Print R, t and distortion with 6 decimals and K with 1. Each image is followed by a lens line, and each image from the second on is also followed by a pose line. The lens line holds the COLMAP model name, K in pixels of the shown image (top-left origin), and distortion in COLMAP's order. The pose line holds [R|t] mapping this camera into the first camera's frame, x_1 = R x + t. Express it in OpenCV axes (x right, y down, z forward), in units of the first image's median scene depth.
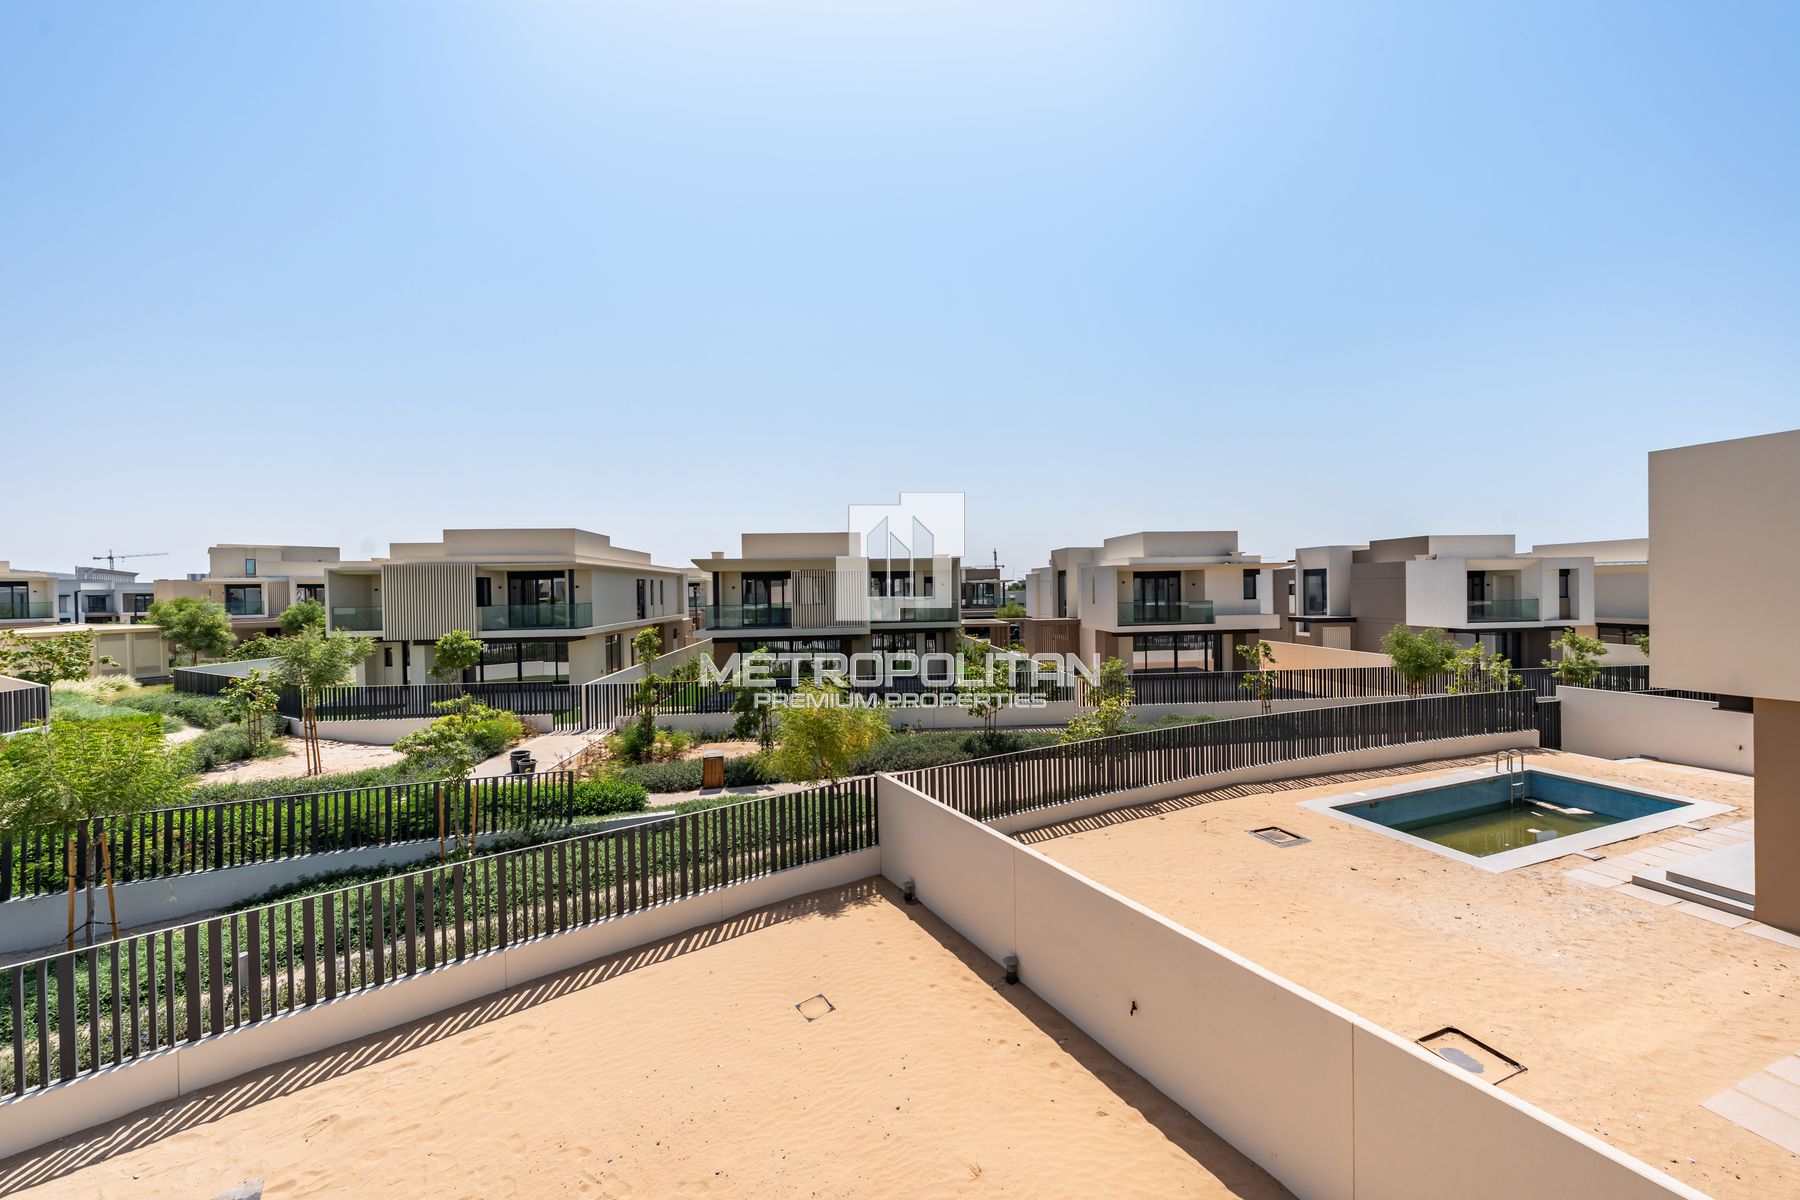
lens RADIAL K [[604.2, 0, 903.9], [0, 604.2, 593.2], [0, 0, 1]] dist [0.002997, 0.000153]
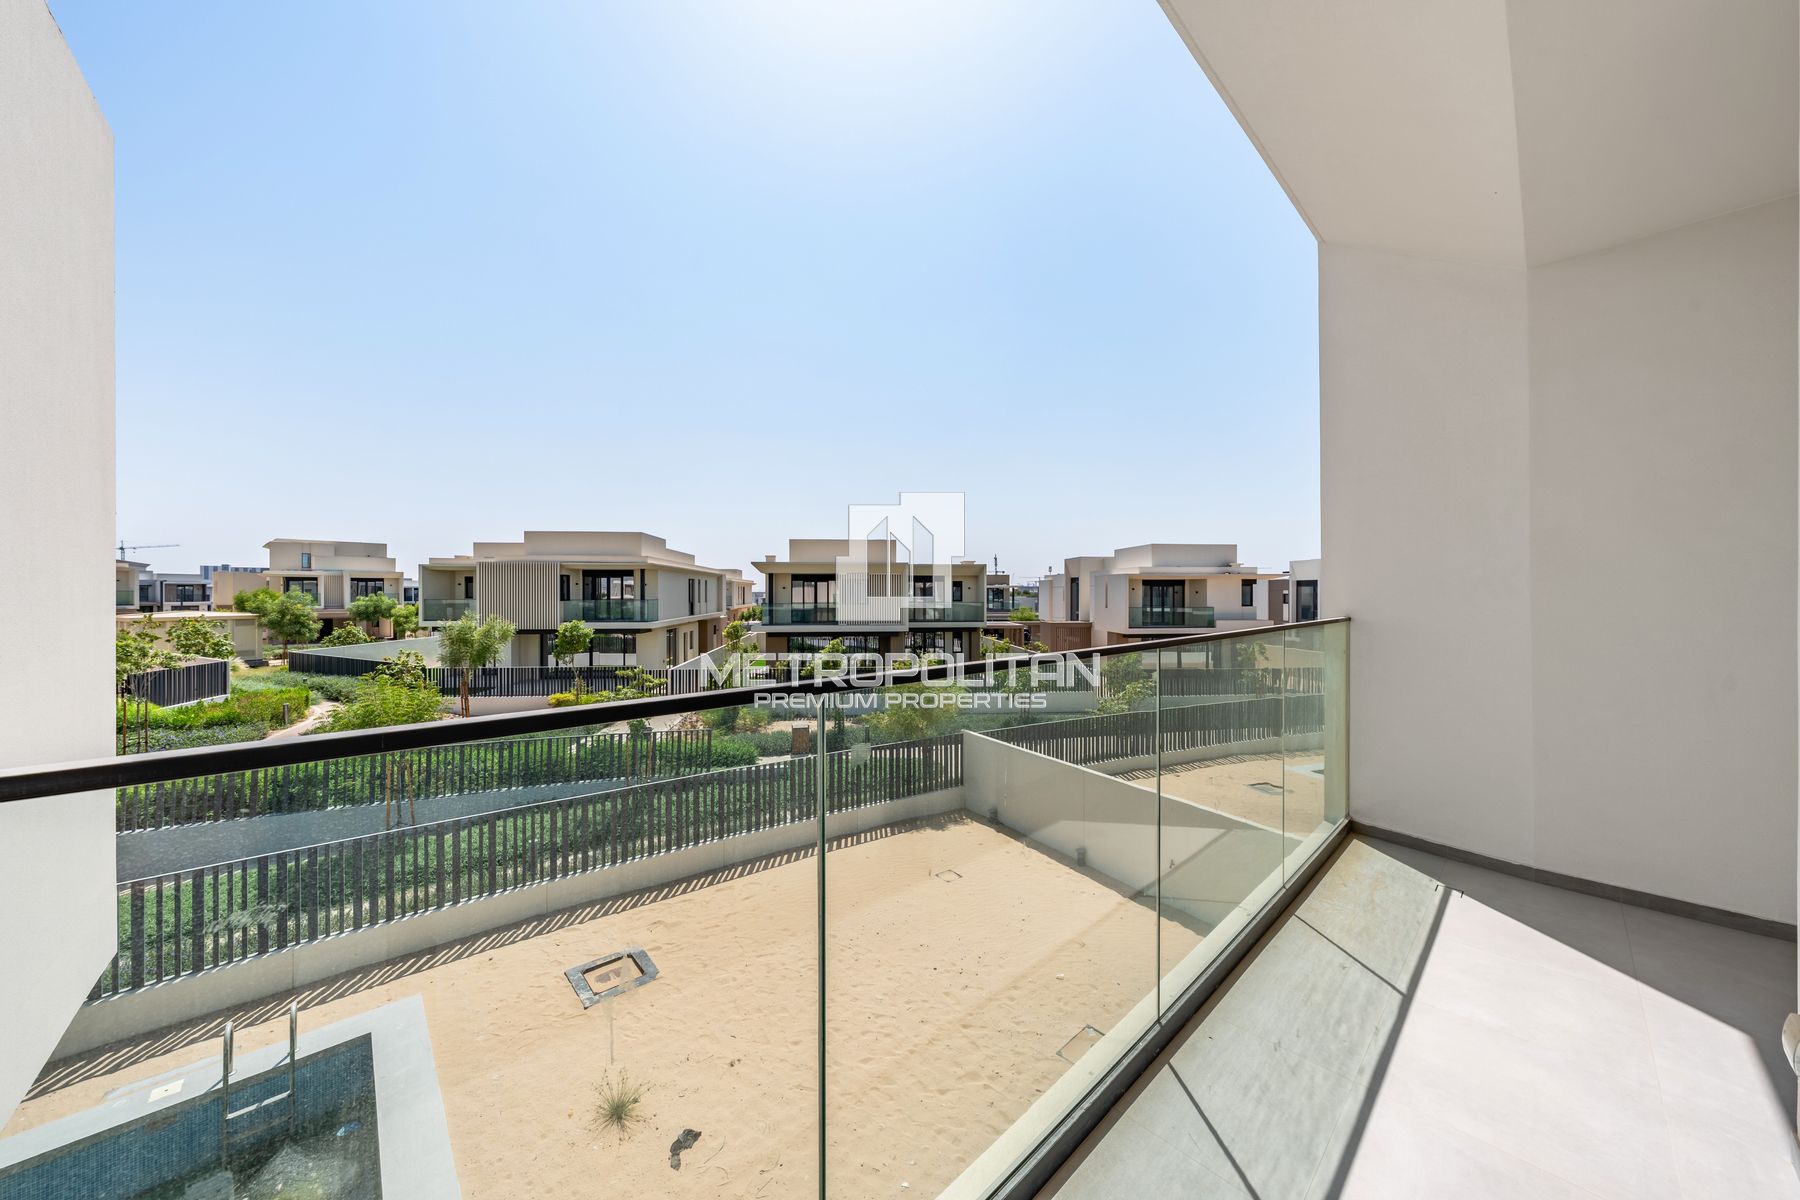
lens RADIAL K [[604.2, 0, 901.5], [0, 604.2, 596.2], [0, 0, 1]] dist [0.002997, 0.000153]
pose [[0.999848, 0.017151, 0.003019, -0.064322], [-0.017146, 0.999852, -0.001650, 0.003921], [-0.003047, 0.001598, 0.999994, -0.105397]]
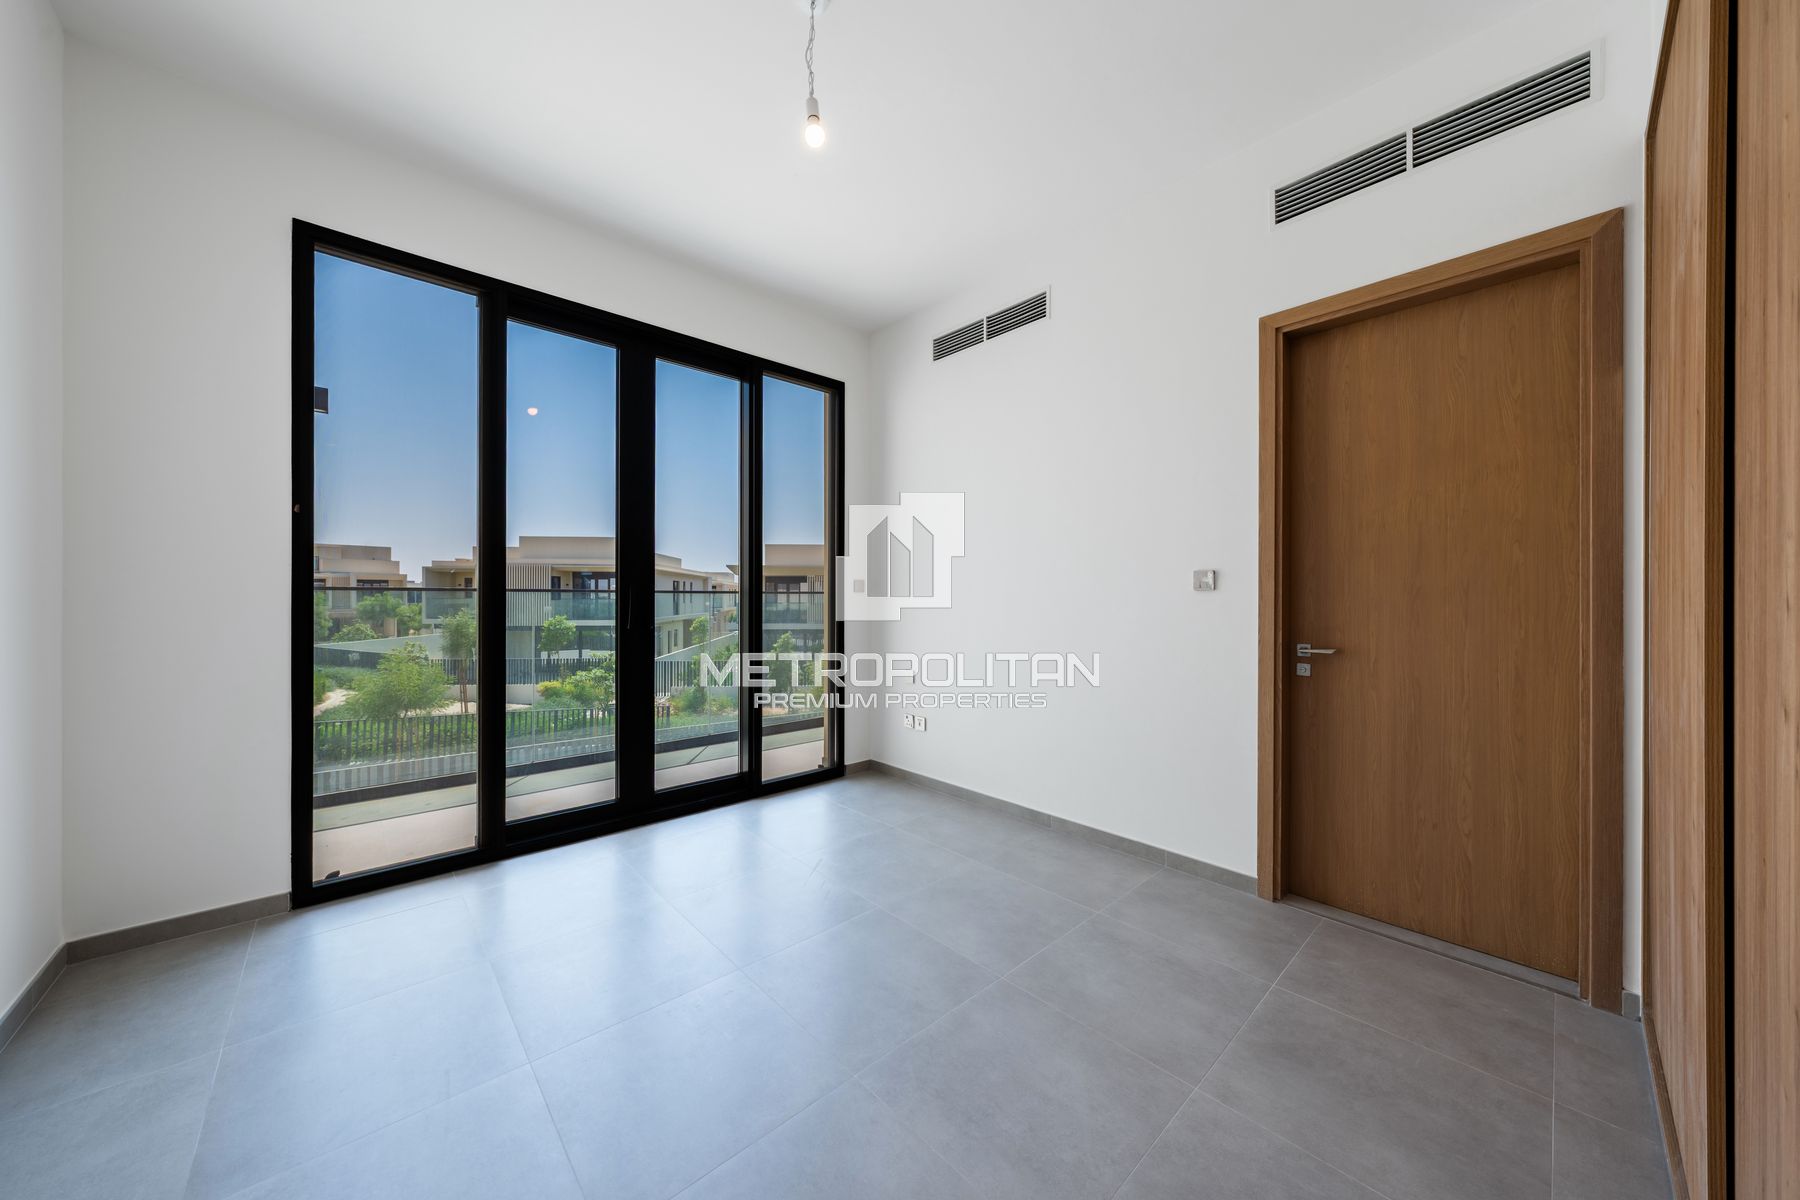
lens RADIAL K [[604.2, 0, 898.3], [0, 604.2, 595.6], [0, 0, 1]] dist [0.002997, 0.000153]
pose [[0.999840, 0.017763, -0.002258, 0.002211], [-0.017778, 0.999816, -0.007210, 0.008317], [0.002129, 0.007249, 0.999971, -0.192854]]
